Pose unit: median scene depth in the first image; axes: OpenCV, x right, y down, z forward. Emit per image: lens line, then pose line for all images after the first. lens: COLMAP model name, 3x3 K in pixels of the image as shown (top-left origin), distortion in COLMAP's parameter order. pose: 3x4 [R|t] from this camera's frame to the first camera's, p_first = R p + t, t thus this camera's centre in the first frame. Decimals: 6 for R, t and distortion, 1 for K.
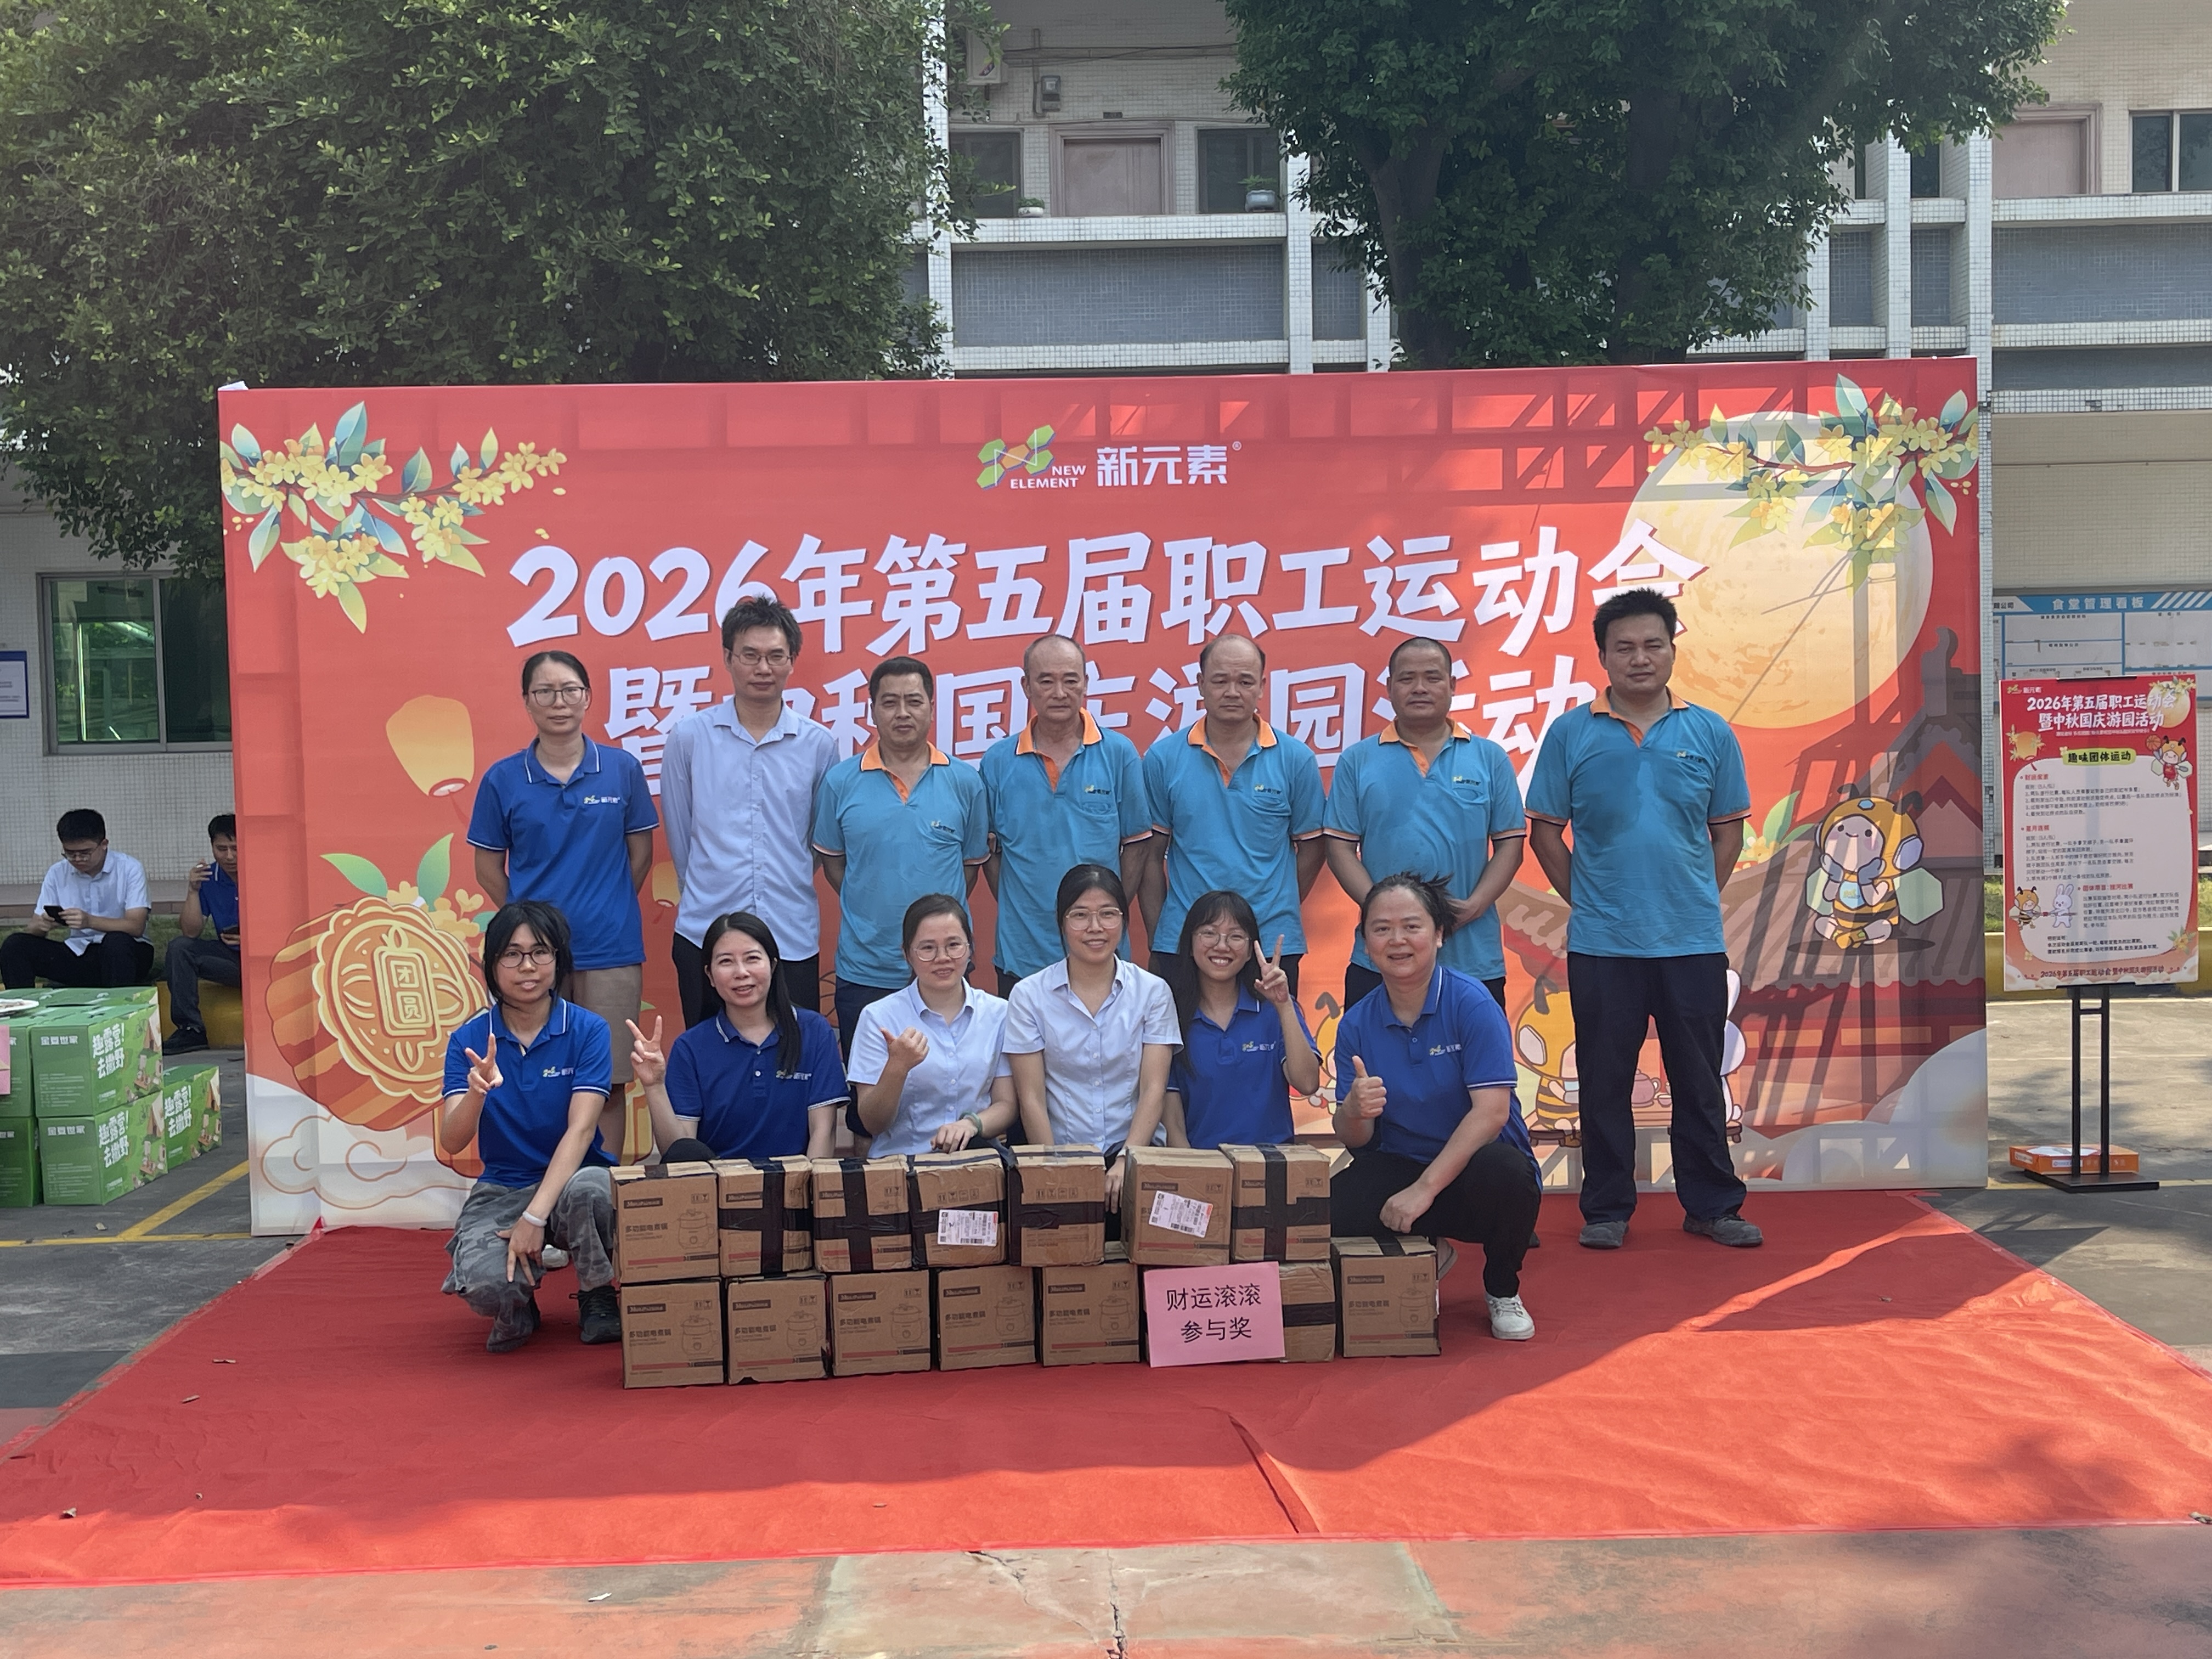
lens RADIAL K [[2545.5, 0, 1115.9], [0, 2545.5, 836.6], [0, 0, 1]] dist [0.078013, -0.133221]
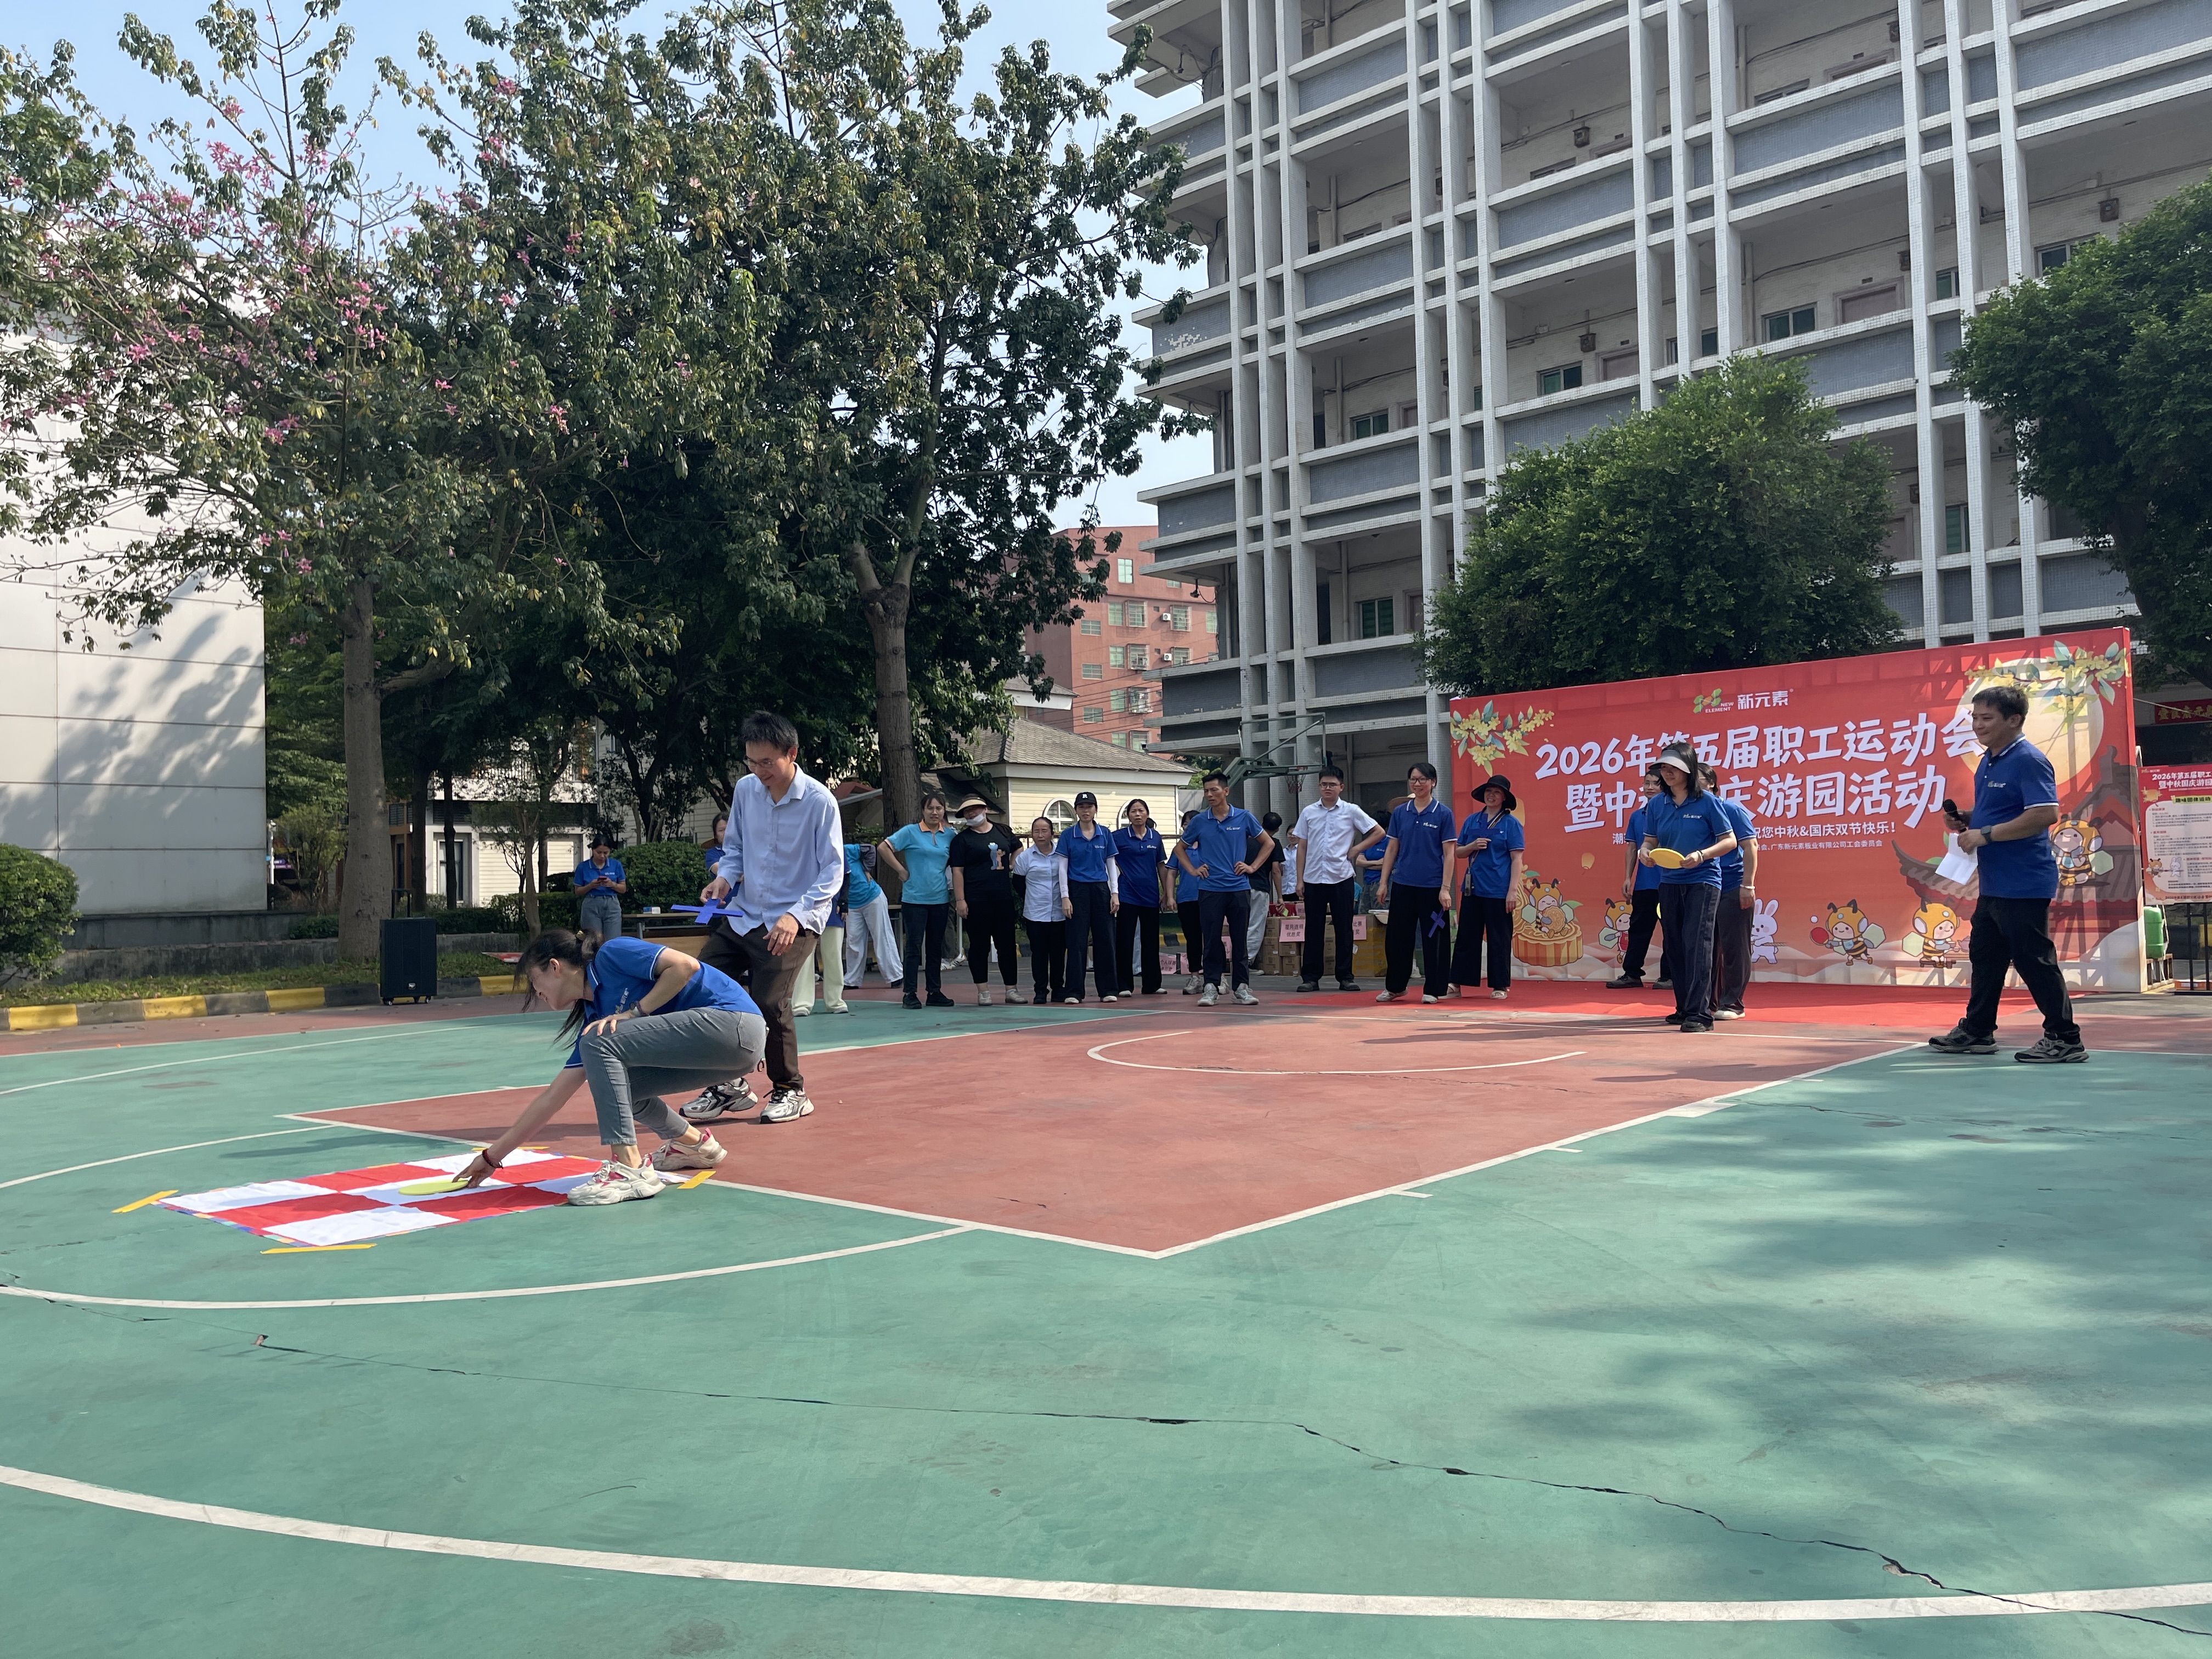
lens RADIAL K [[1671.1, 0, 1106.0], [0, 1671.1, 829.5], [0, 0, 1]] dist [0.053373, -0.062947]
pose [[0.723390, -0.020869, -0.690125, 0.720003], [-0.026570, 0.997961, -0.058028, 0.105715], [0.689929, 0.060314, 0.721360, -0.706265]]
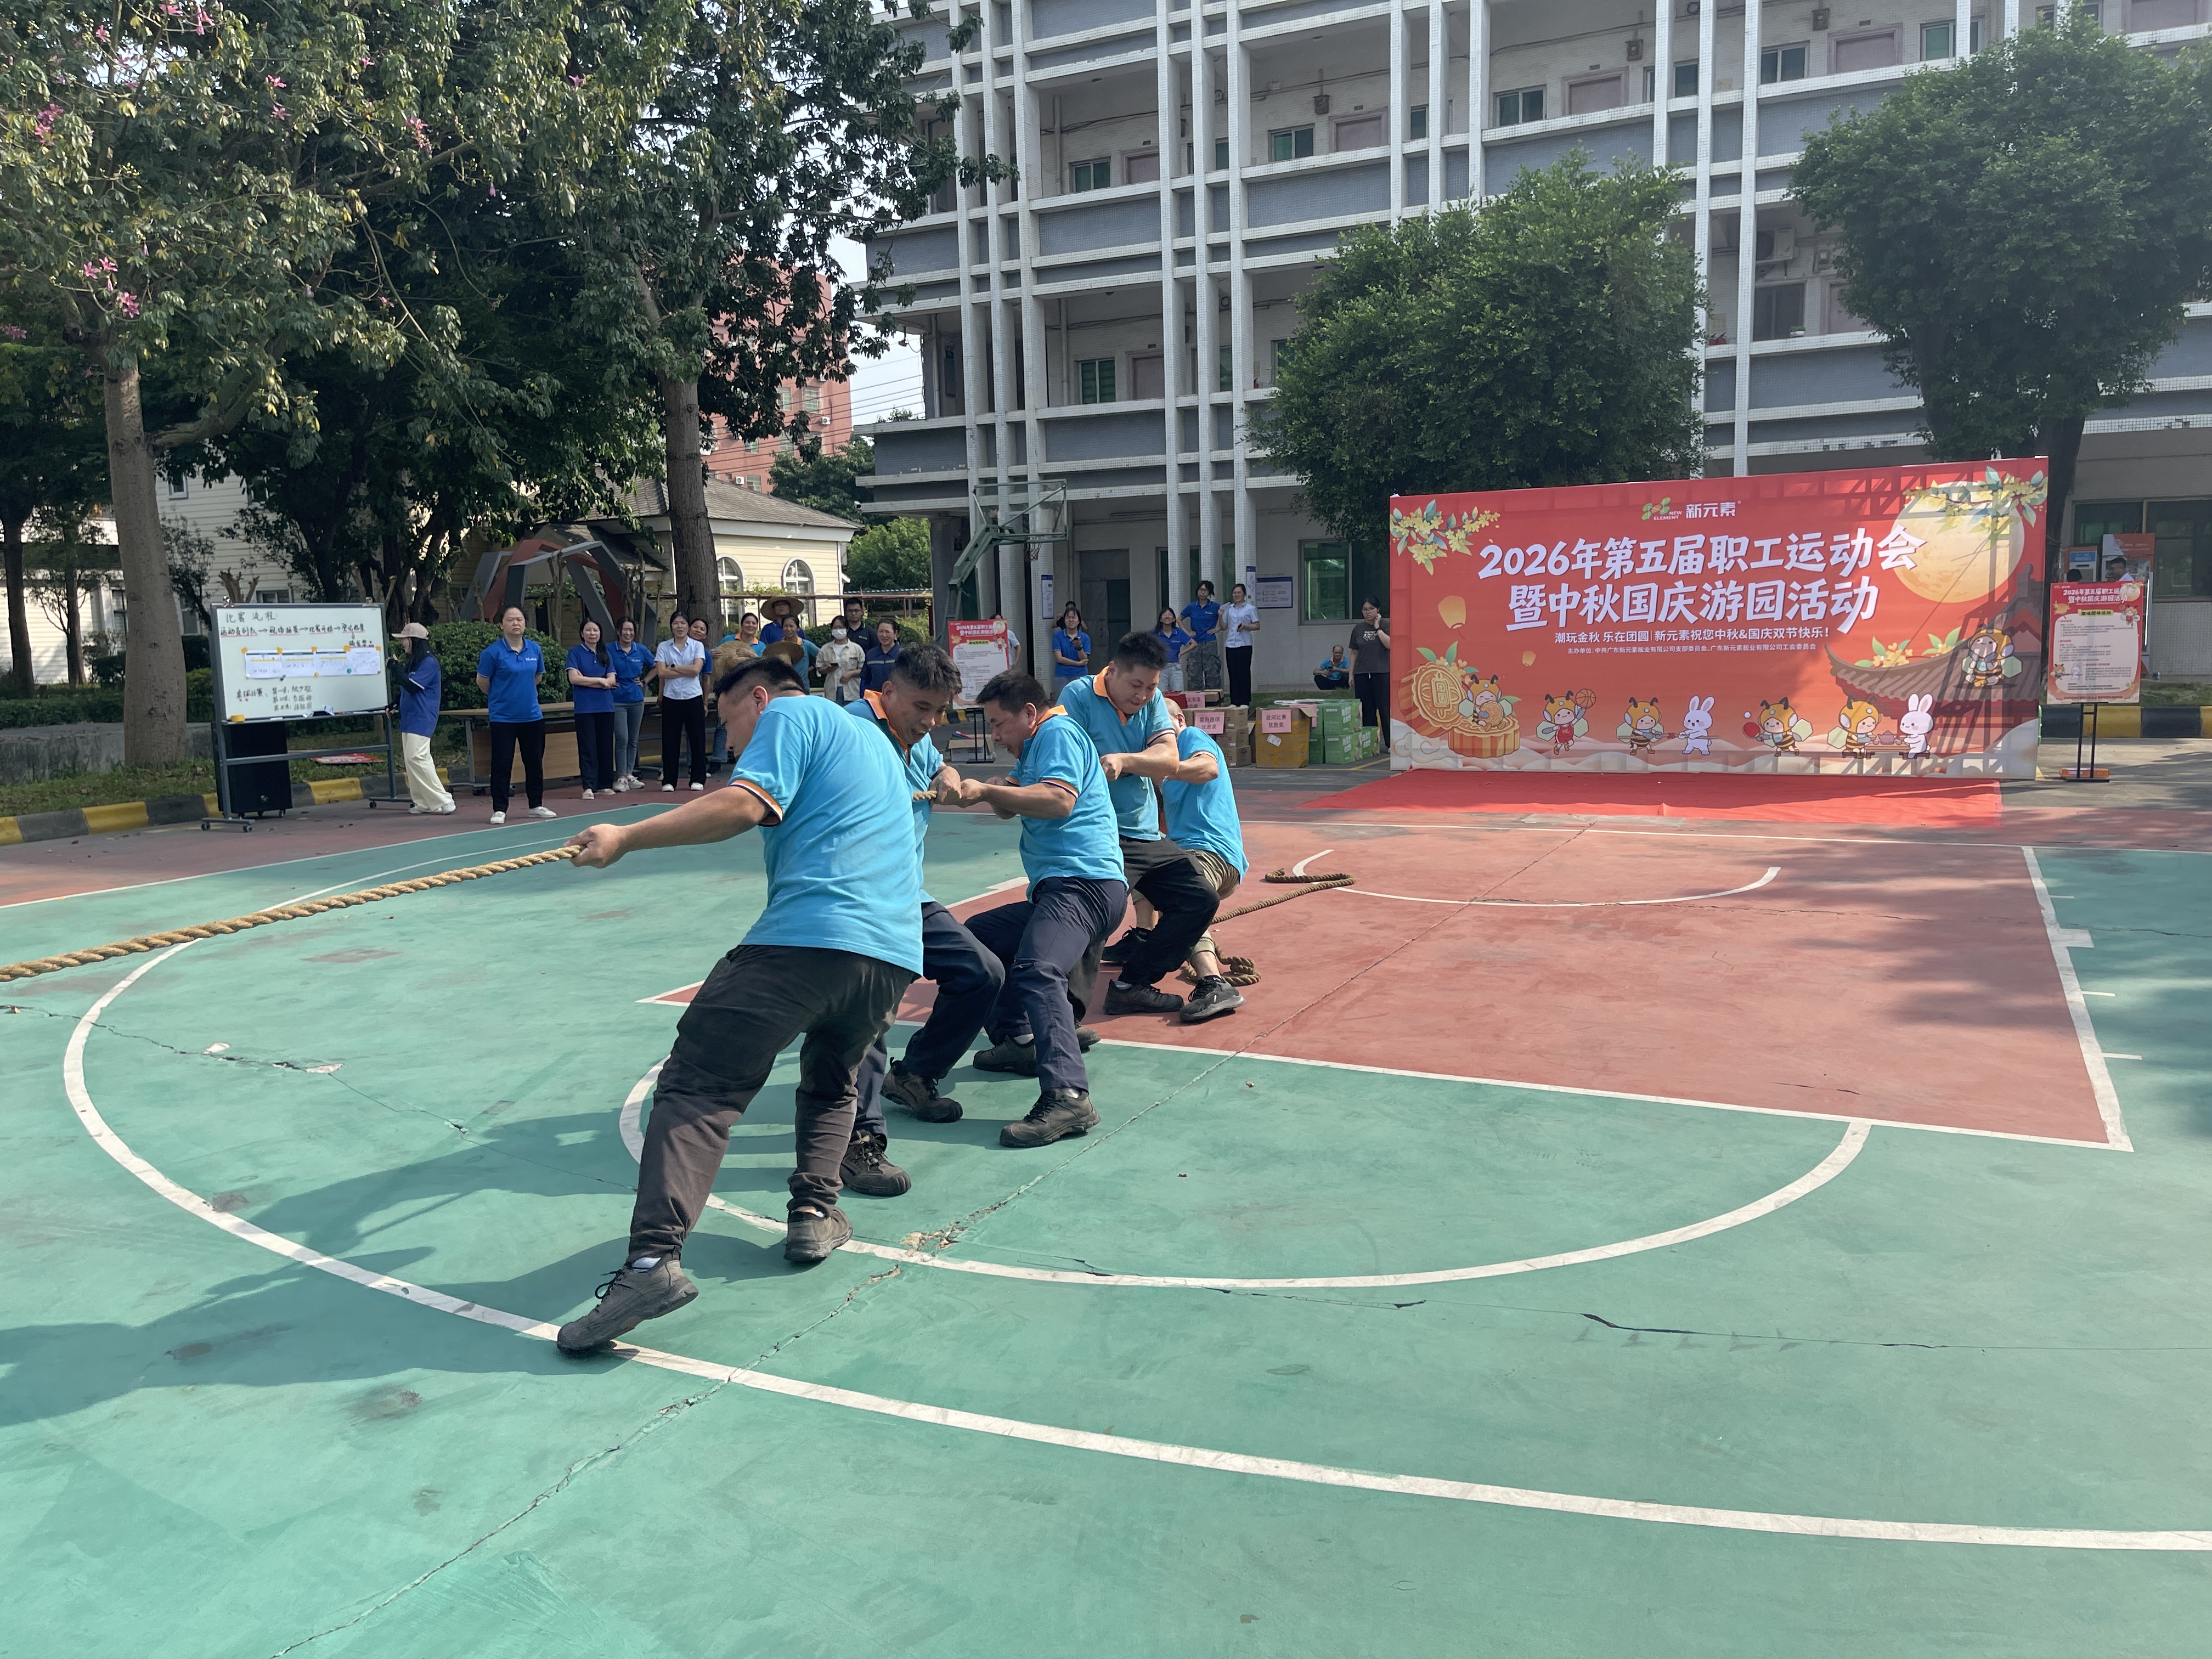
lens RADIAL K [[1671.1, 0, 1106.0], [0, 1671.1, 829.5], [0, 0, 1]] dist [0.053373, -0.062947]
pose [[0.883337, 0.057810, -0.465160, 0.312416], [-0.018661, 0.995916, 0.088334, 0.053844], [0.468367, -0.069348, 0.880808, -0.971794]]
